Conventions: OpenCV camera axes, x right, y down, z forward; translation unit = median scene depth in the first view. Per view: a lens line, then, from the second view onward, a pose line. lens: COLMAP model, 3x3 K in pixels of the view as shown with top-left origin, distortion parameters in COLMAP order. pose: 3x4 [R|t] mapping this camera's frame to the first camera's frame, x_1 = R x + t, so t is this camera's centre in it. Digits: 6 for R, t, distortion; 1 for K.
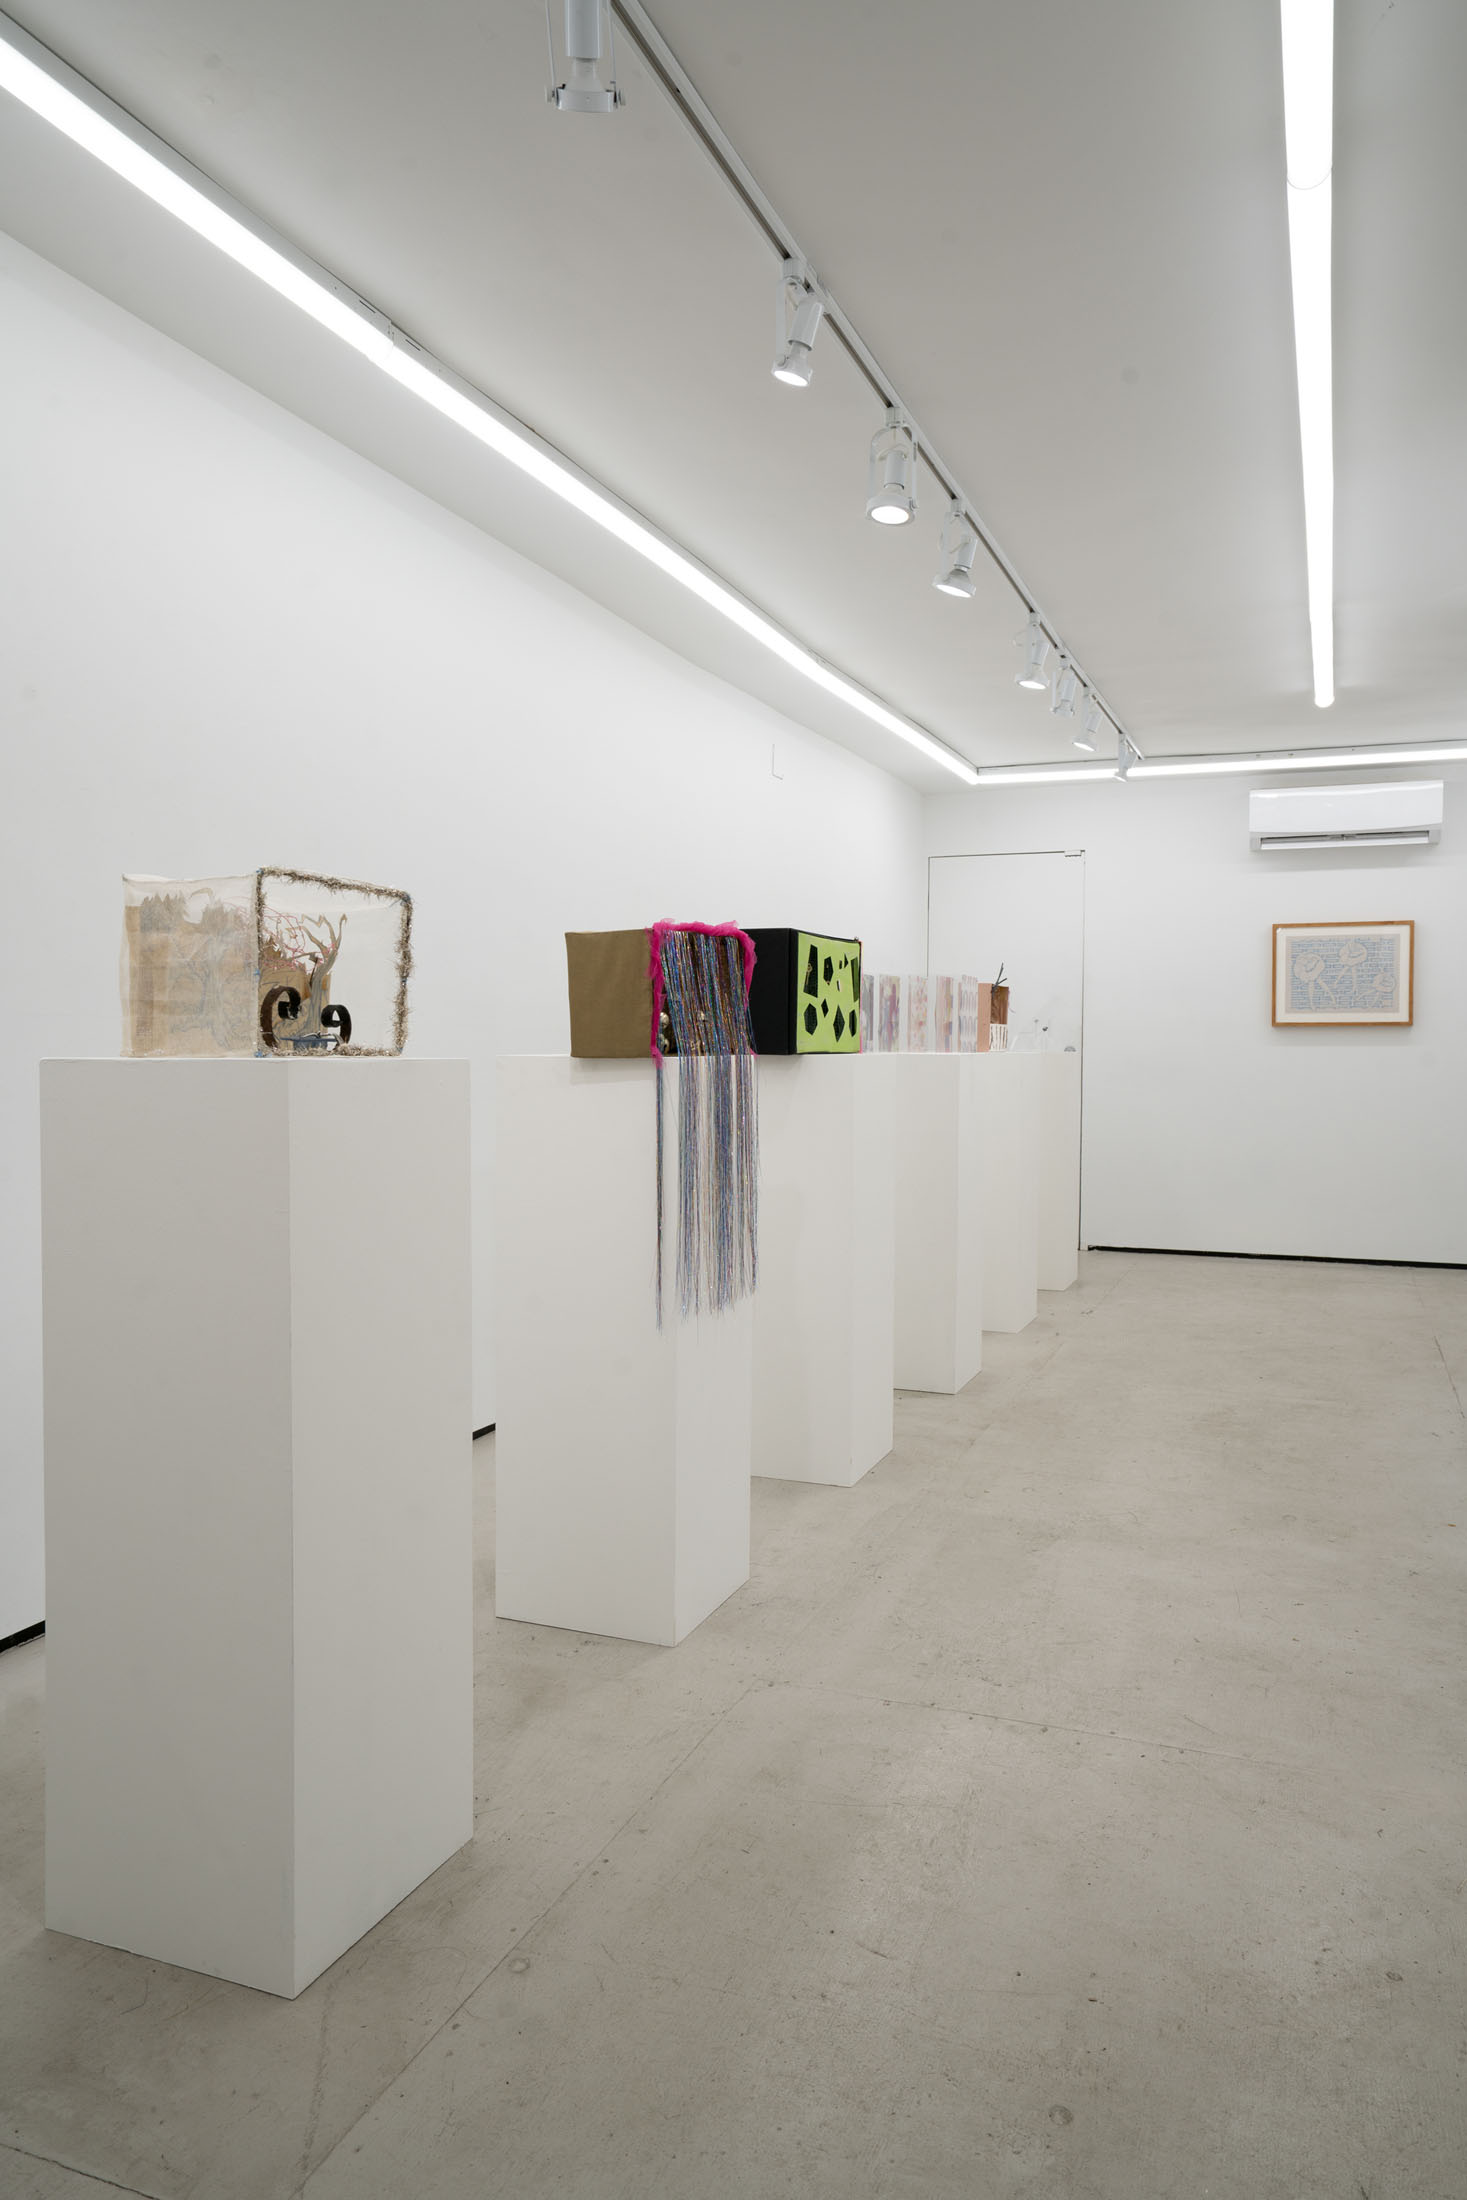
lens RADIAL K [[1502.0, 0, 762.2], [0, 1502.0, 1165.2], [0, 0, 1]] dist [-0.006327, 0.012830]
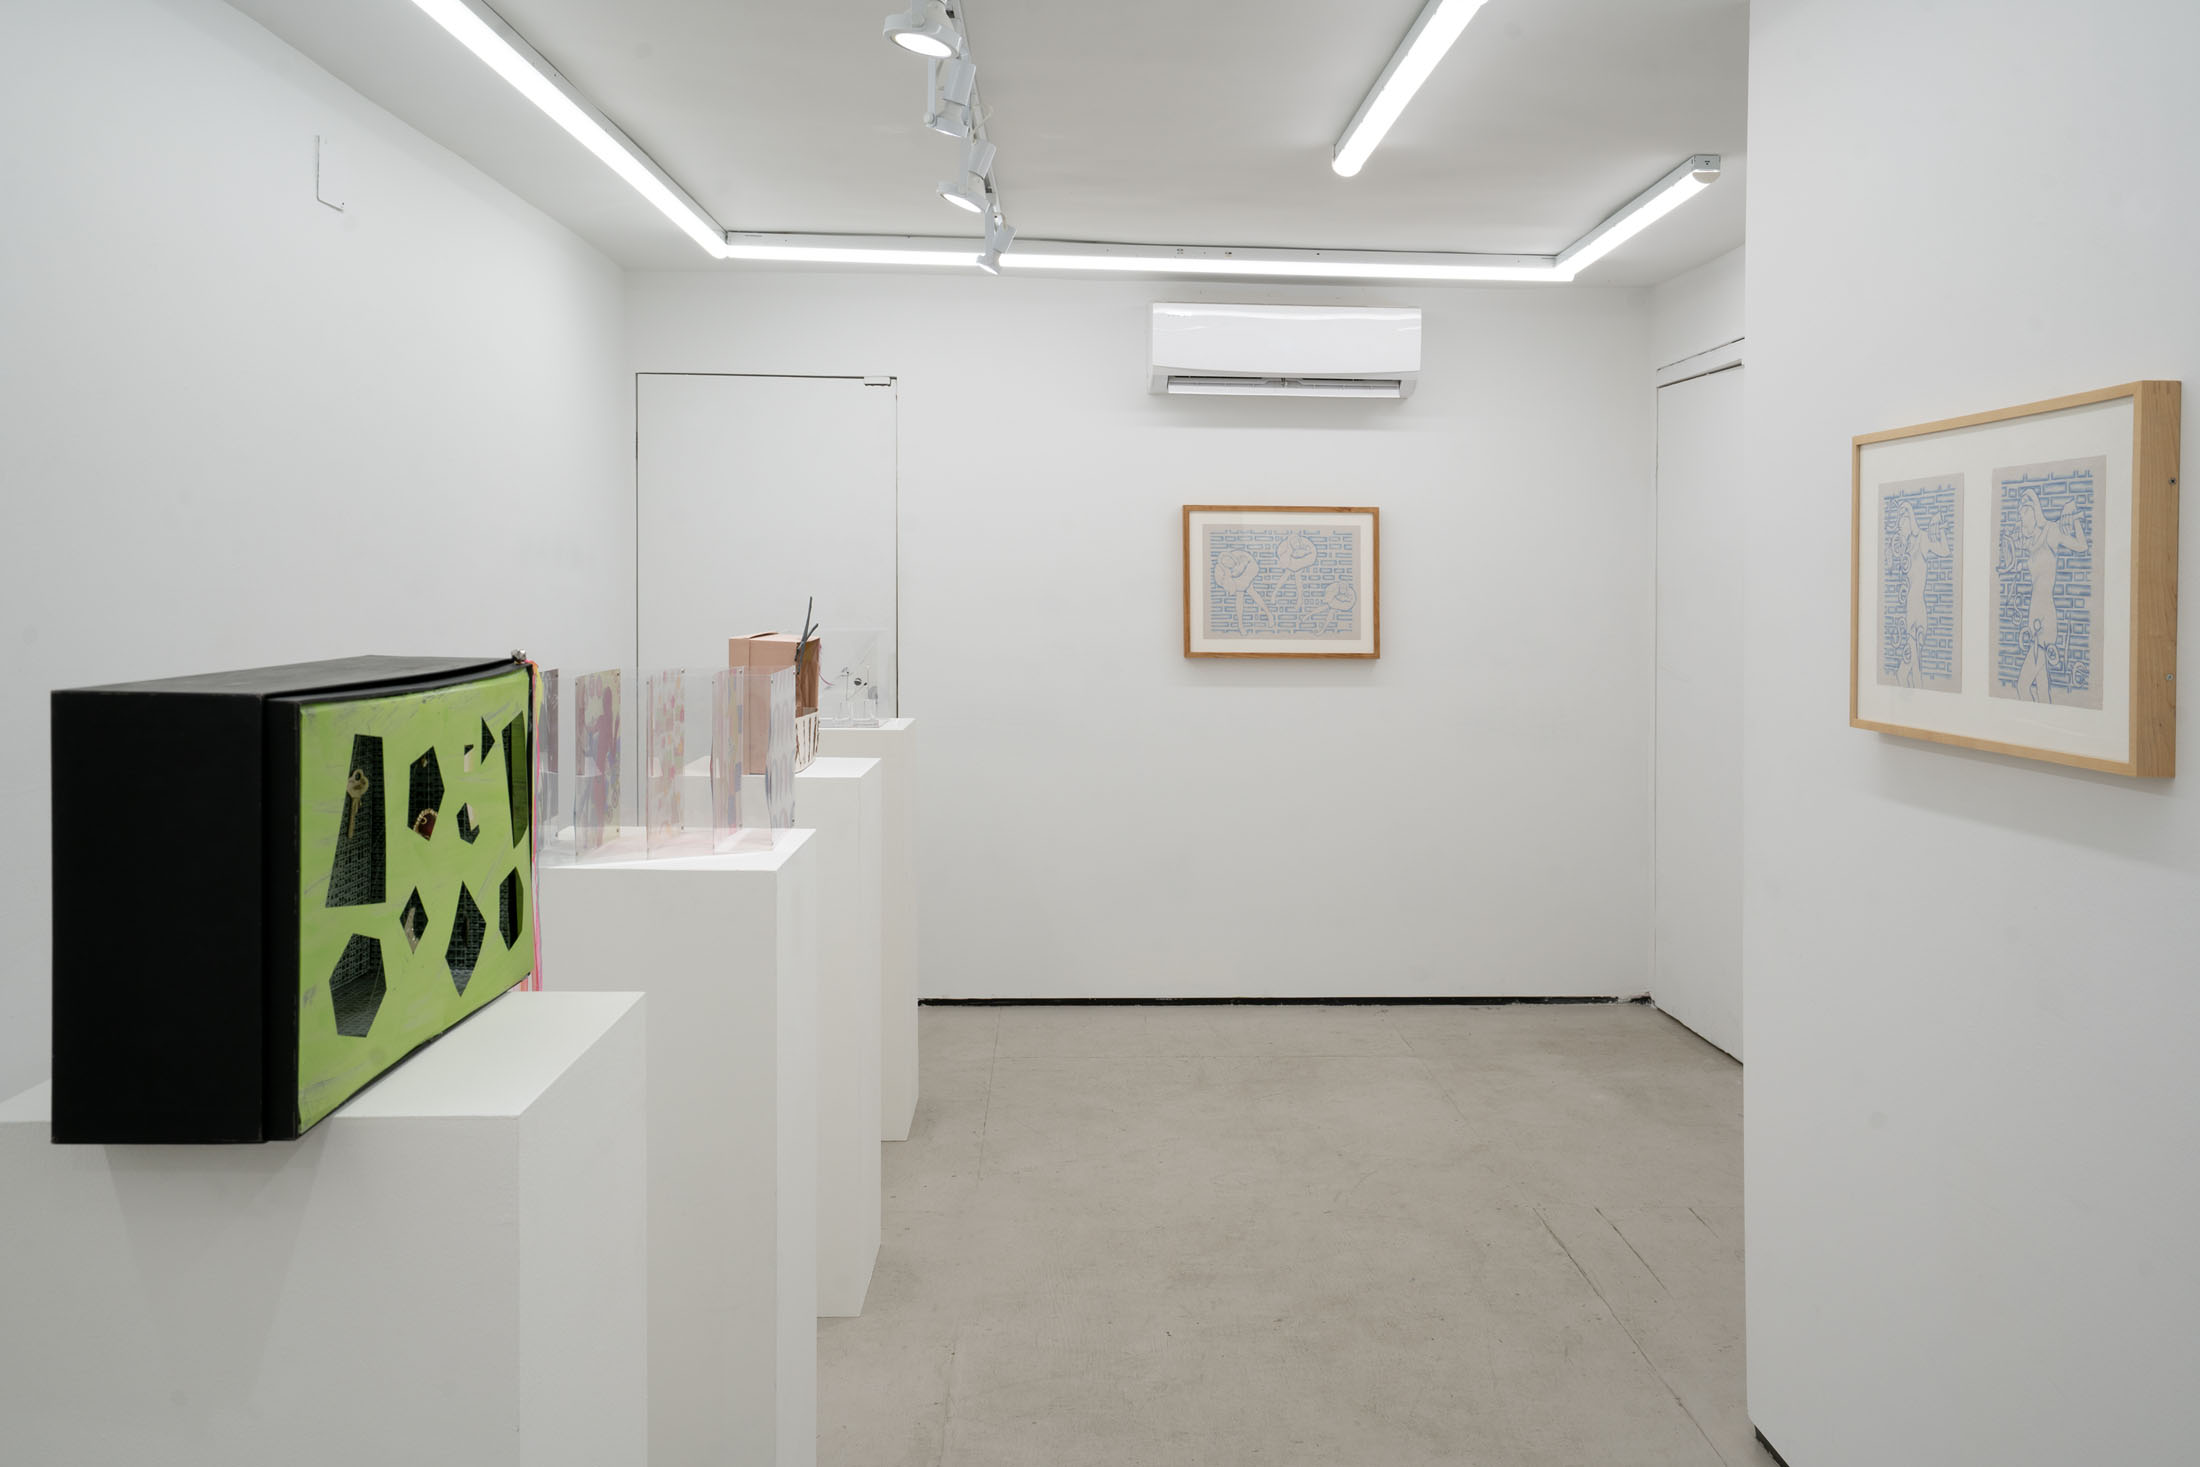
lens RADIAL K [[1764.8, 0, 1199.8], [0, 1764.8, 643.9], [0, 0, 1]] dist [0.020883, 0.020988]
pose [[0.906821, -0.010082, 0.421395, 0.033616], [0.028284, 0.998916, -0.036966, -0.136980], [-0.420566, 0.045441, 0.906123, 0.571009]]
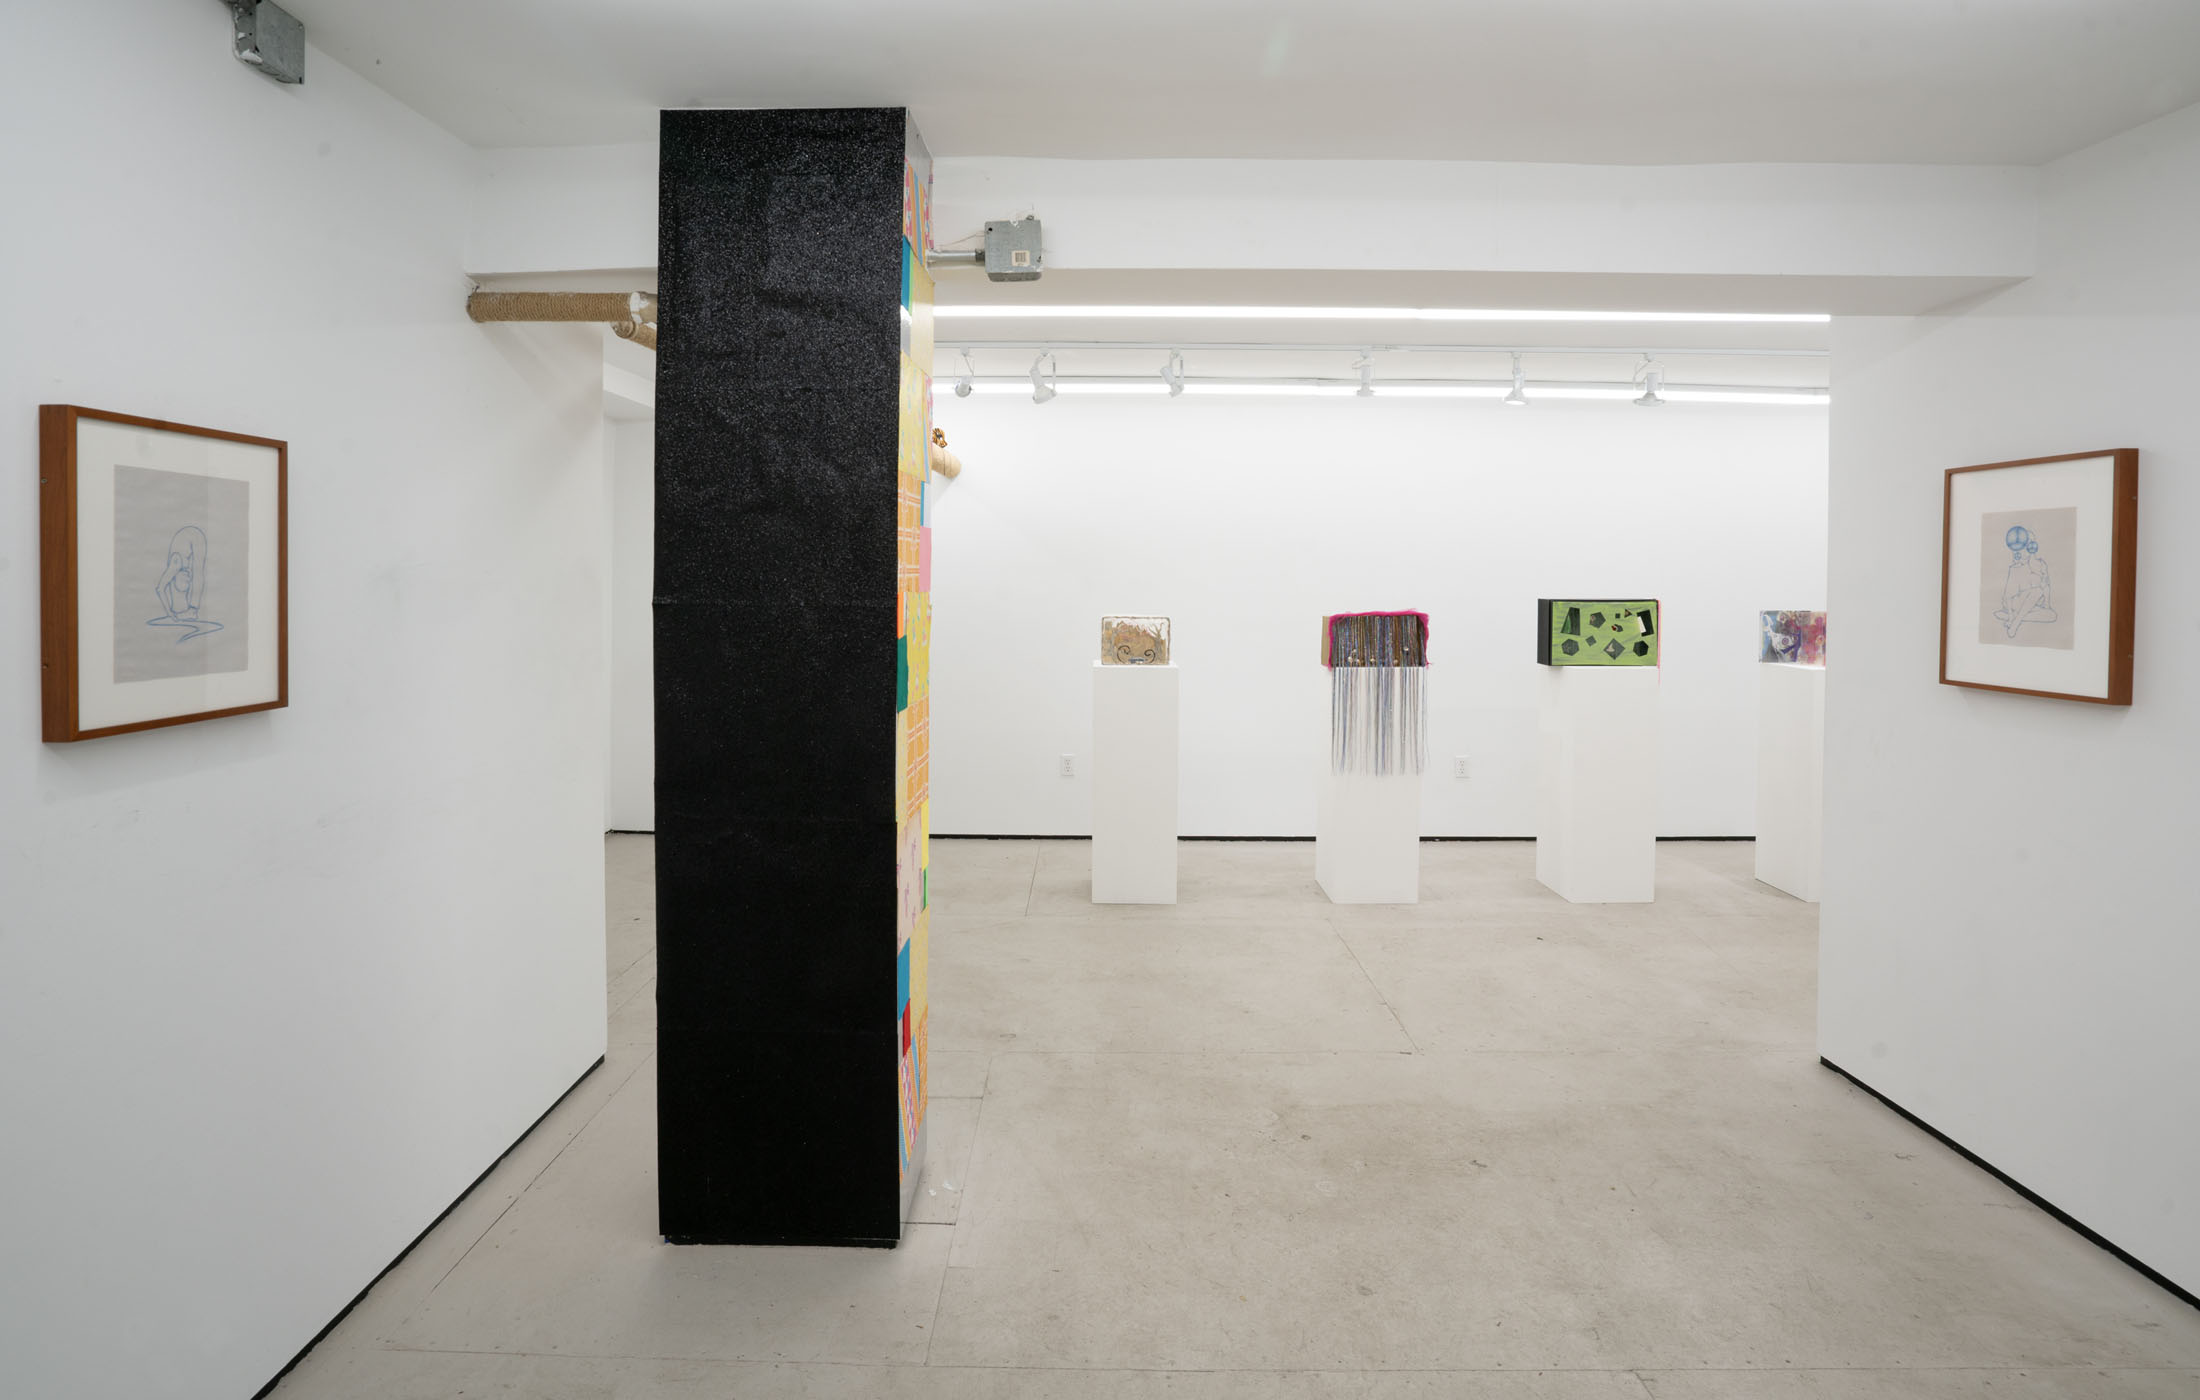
lens RADIAL K [[1100.3, 0, 1104.0], [0, 1100.3, 652.5], [0, 0, 1]] dist [-0.050199, 0.004385]
pose [[0.349211, 0.068740, -0.934519, 1.017132], [-0.075561, 0.996124, 0.045036, -0.100848], [0.933992, 0.054886, 0.353052, -0.009816]]
